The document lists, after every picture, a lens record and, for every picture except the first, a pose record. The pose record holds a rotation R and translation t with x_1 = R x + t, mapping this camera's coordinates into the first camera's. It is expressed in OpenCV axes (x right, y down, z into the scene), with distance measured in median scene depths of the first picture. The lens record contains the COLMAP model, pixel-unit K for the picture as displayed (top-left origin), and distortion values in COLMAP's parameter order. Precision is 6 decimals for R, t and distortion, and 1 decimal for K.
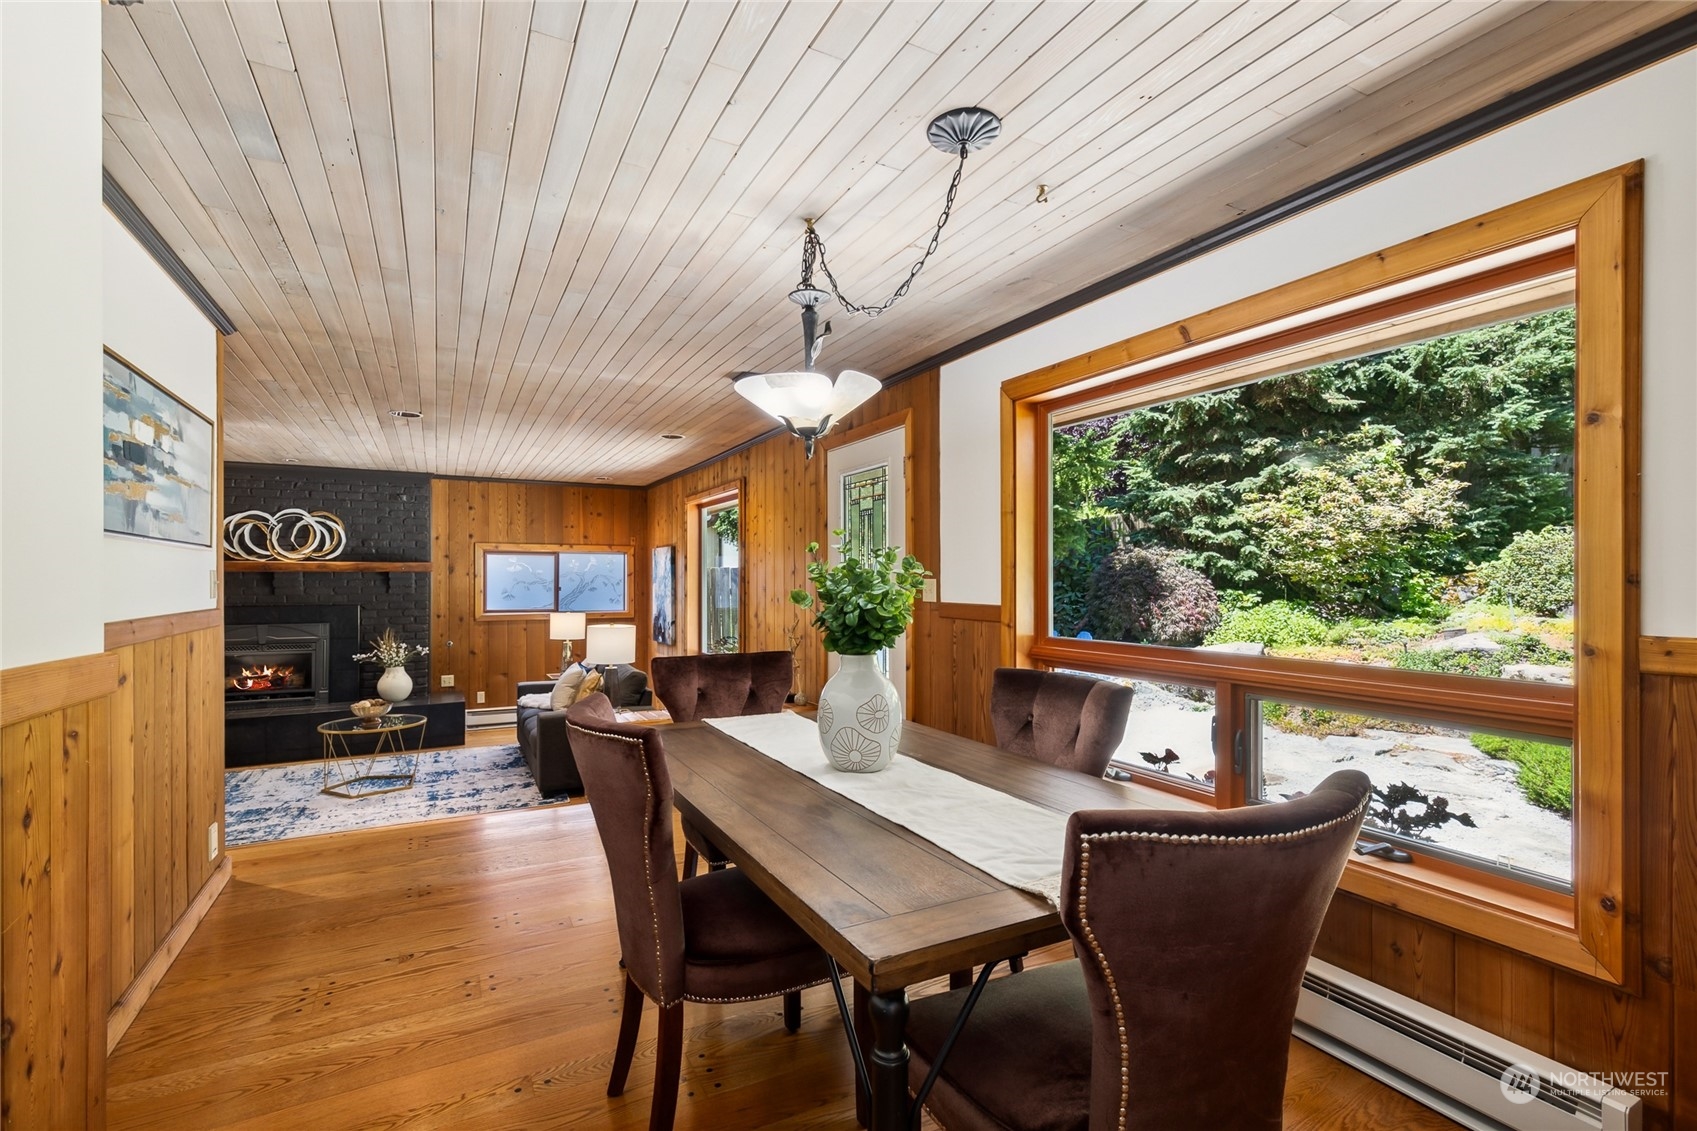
lens RADIAL K [[771.9, 0, 849.3], [0, 771.9, 572.4], [0, 0, 1]] dist [0.001288, 0.000774]
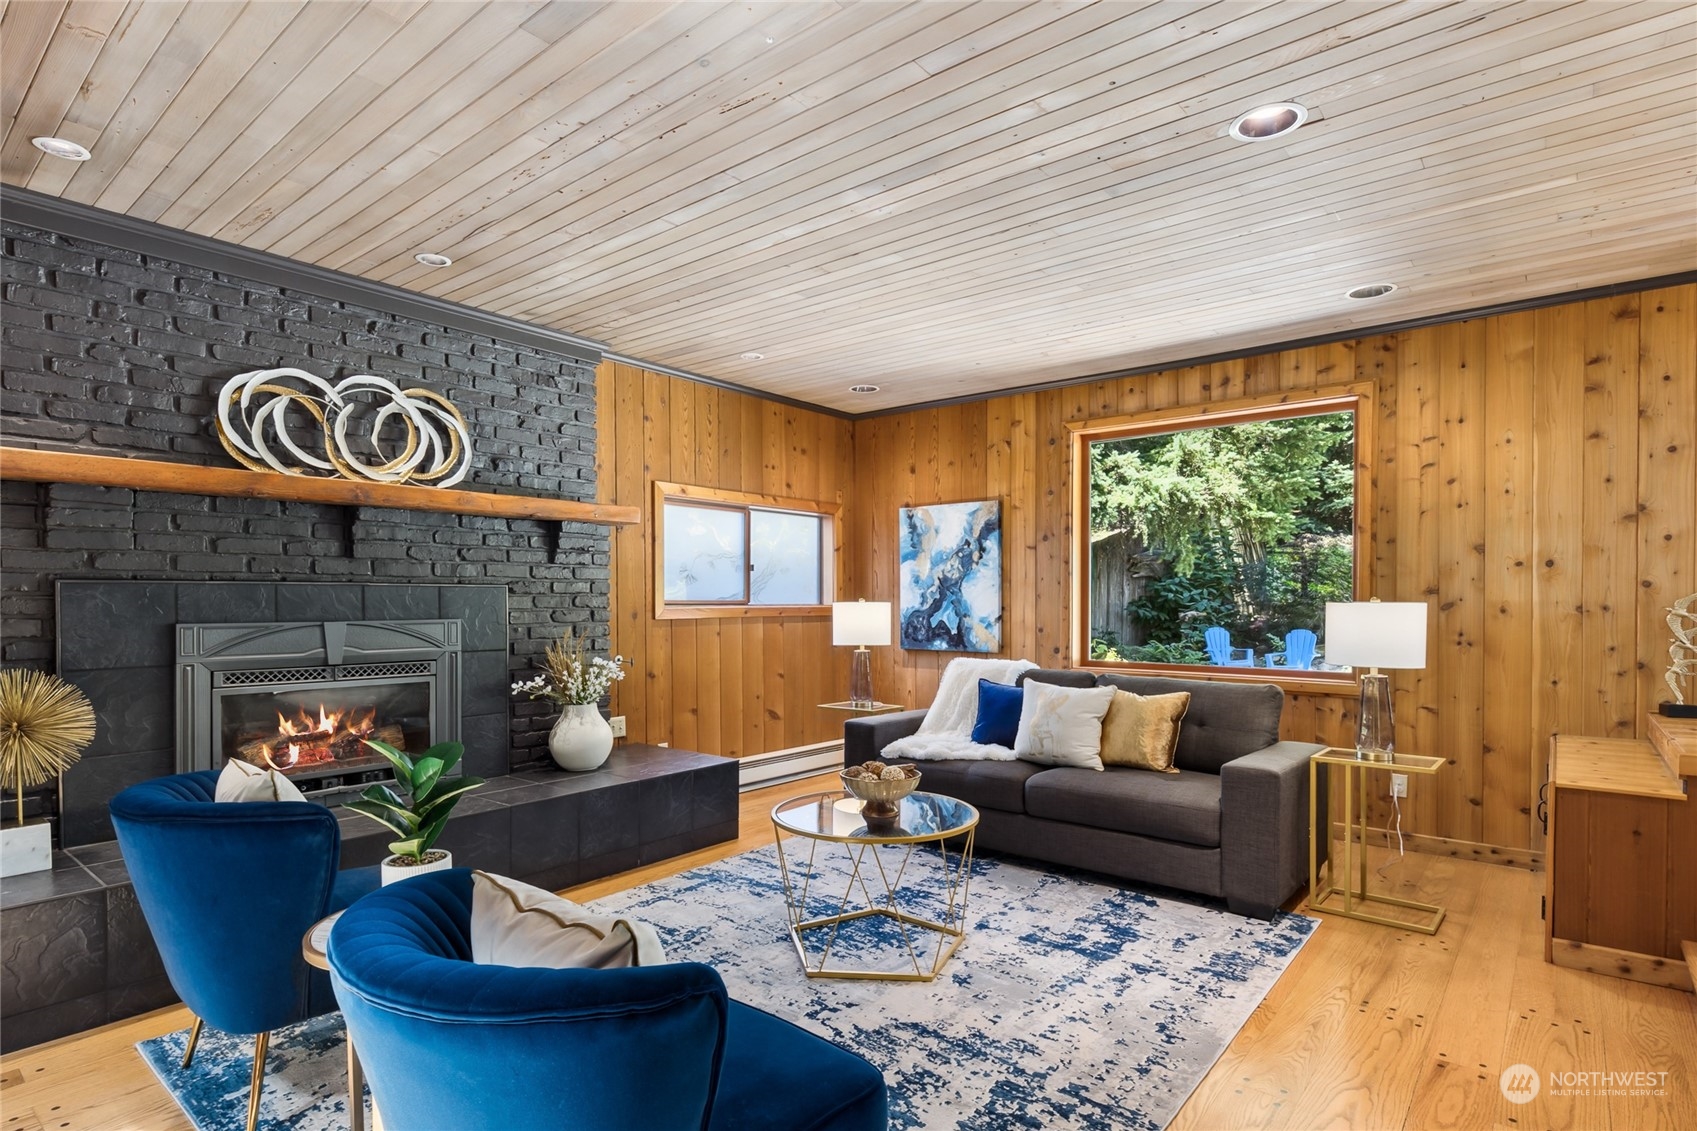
lens RADIAL K [[826.2, 0, 835.9], [0, 826.2, 613.2], [0, 0, 1]] dist [-0.020431, 0.000506]
pose [[0.922736, 0.000755, 0.385431, -0.660199], [-0.010285, 0.999690, 0.022665, 0.048492], [-0.385294, -0.024878, 0.922458, 0.433179]]
